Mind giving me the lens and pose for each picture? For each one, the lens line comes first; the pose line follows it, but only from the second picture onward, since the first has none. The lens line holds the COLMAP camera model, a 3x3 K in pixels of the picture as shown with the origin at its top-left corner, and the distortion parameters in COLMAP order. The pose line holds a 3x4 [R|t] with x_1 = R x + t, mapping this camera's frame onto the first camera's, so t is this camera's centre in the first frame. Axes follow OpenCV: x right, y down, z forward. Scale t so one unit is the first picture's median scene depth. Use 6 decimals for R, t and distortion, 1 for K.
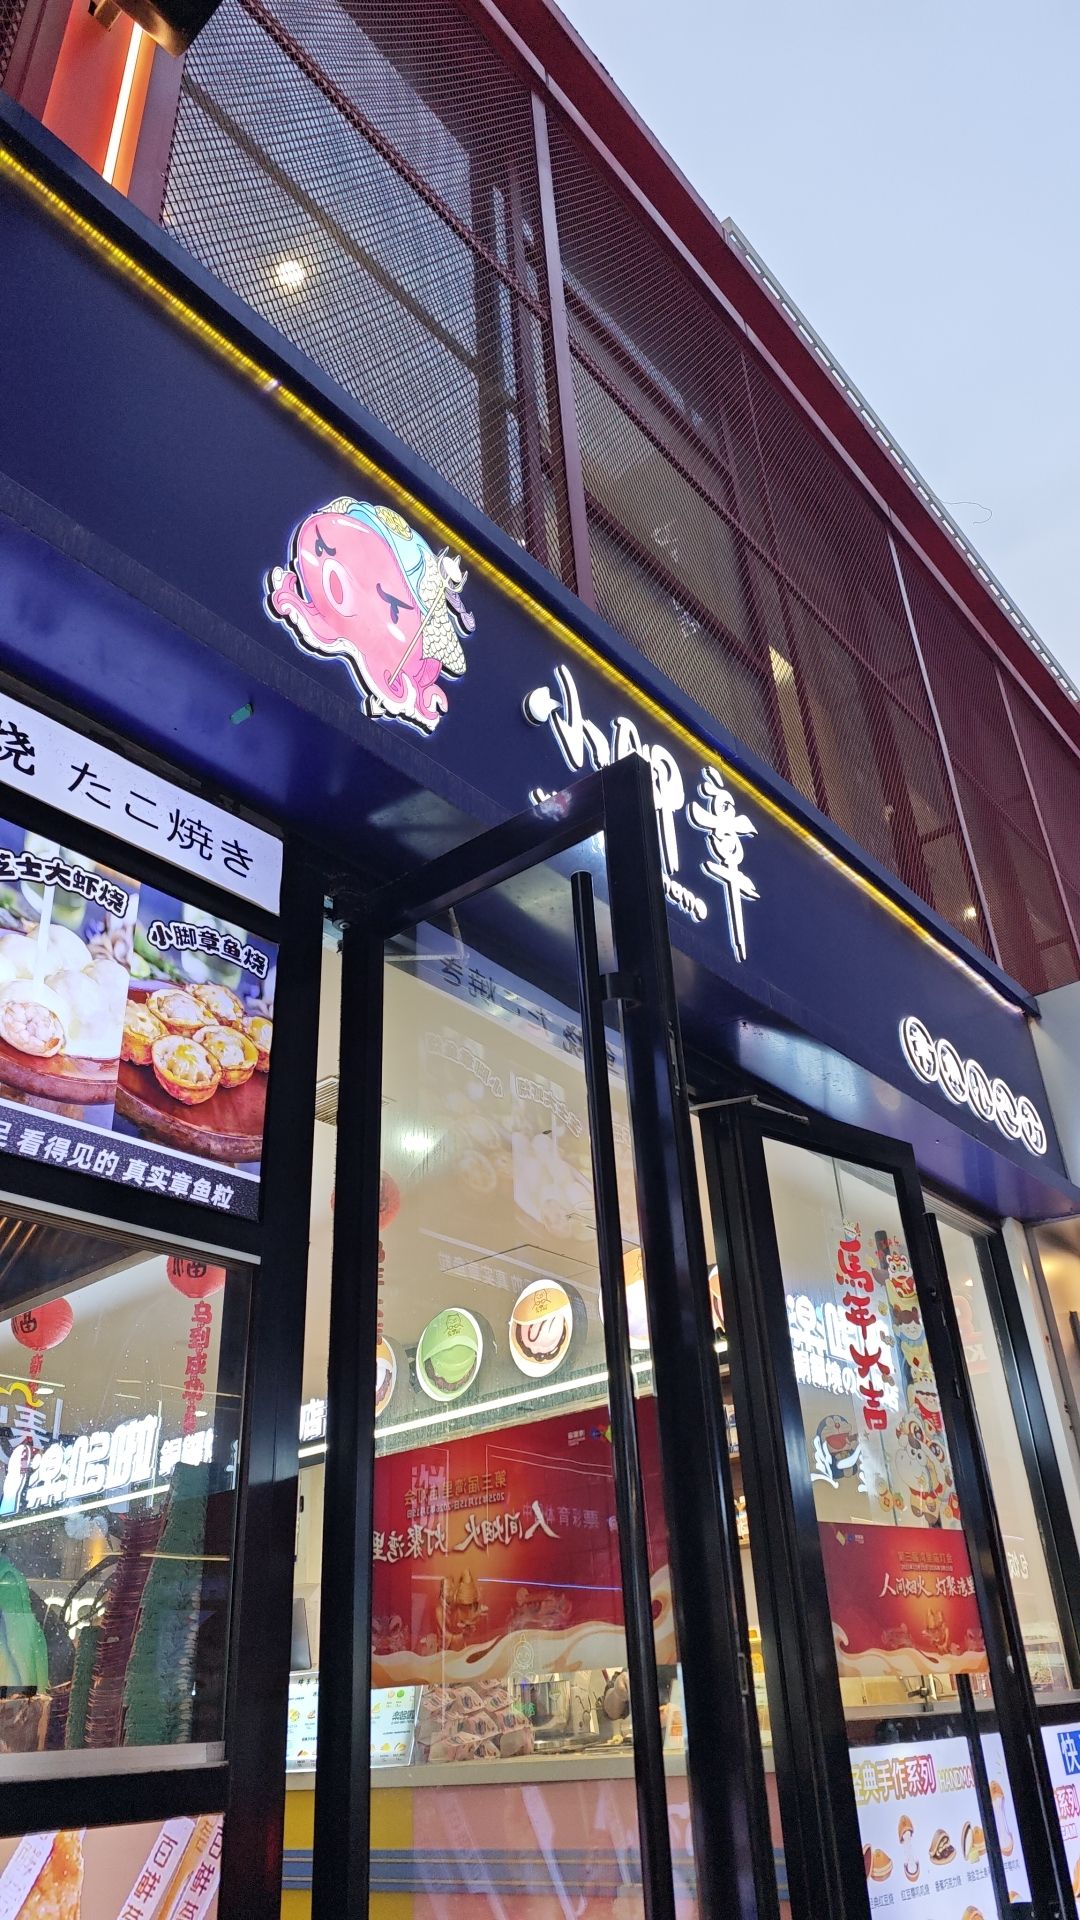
lens RADIAL K [[1318.3, 0, 540.3], [0, 1318.3, 977.7], [0, 0, 1]] dist [0.055205, -0.079451]
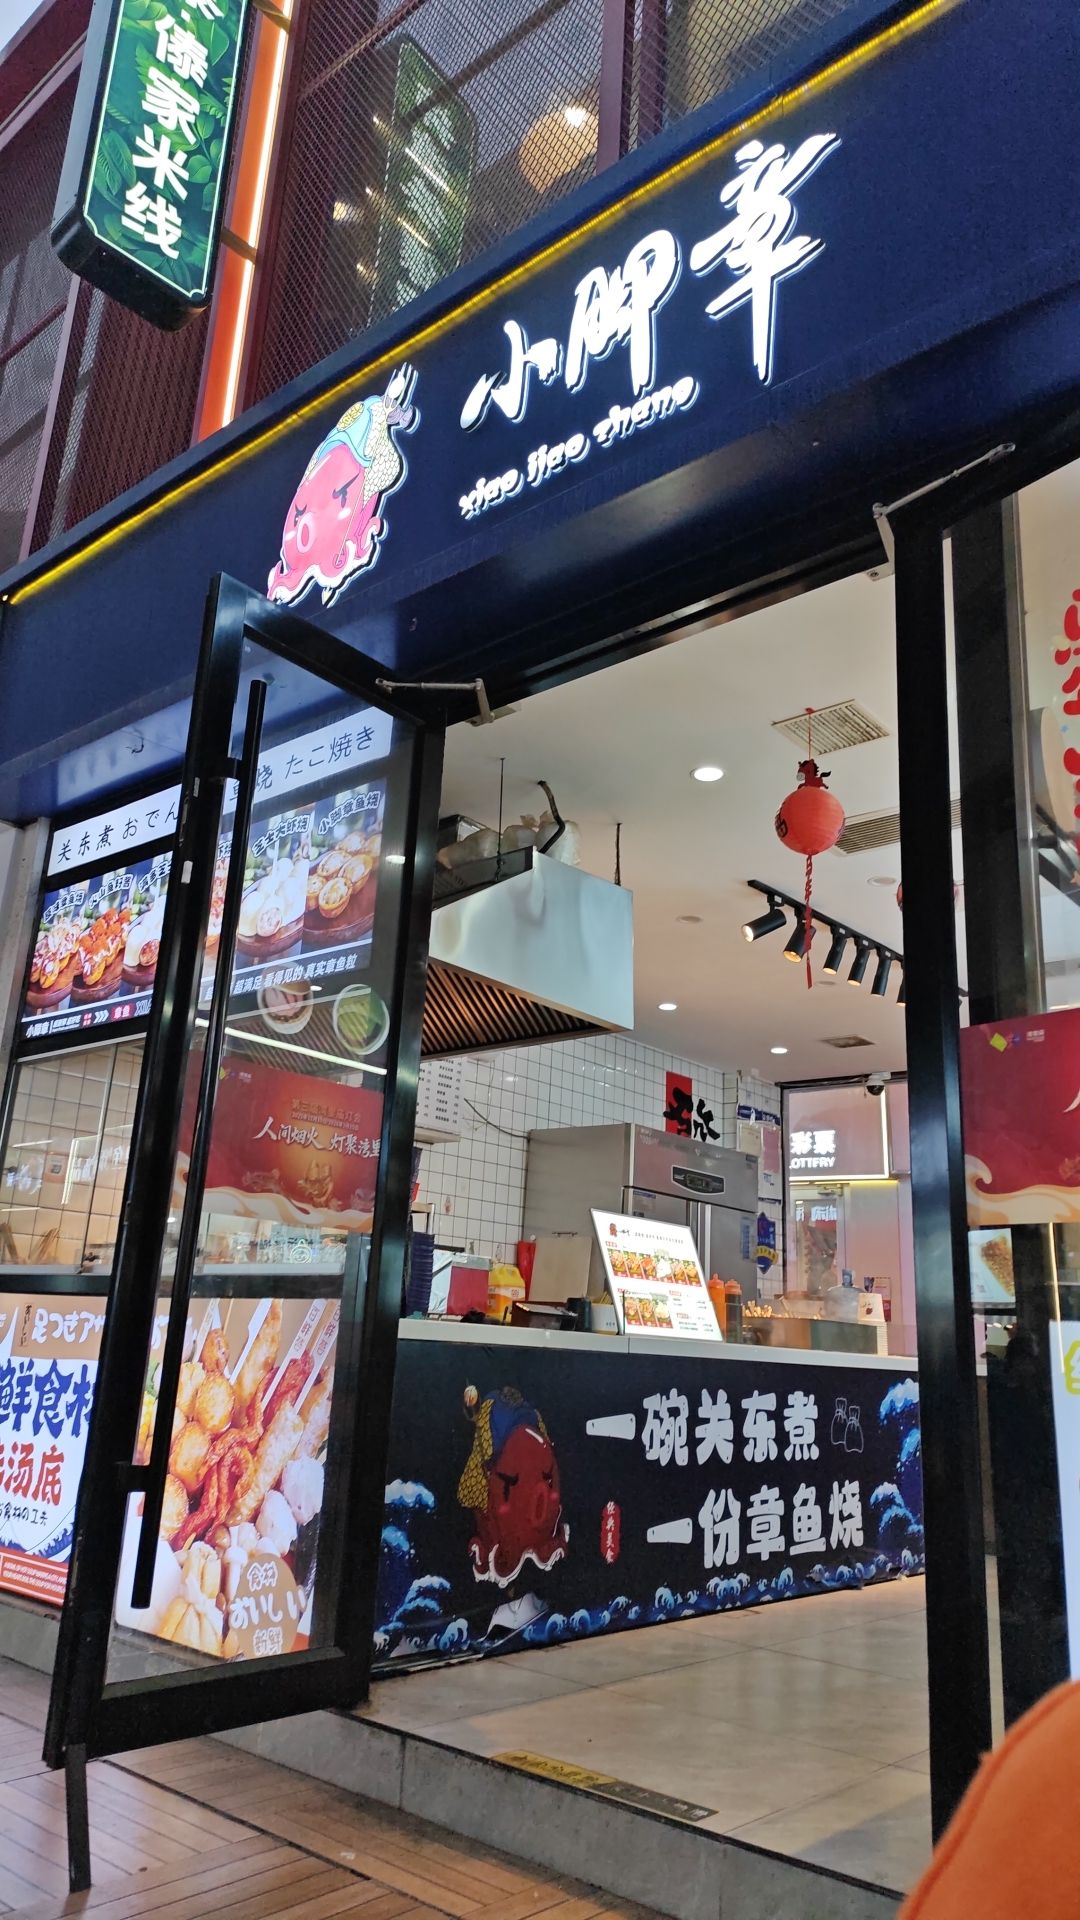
lens RADIAL K [[1273.4, 0, 545.6], [0, 1273.4, 980.7], [0, 0, 1]] dist [0.101885, -0.099430]
pose [[-0.008803, -0.228343, -0.973541, 1.231612], [0.439565, 0.873587, -0.208873, 0.597292], [0.898168, -0.429773, 0.092681, 1.030135]]
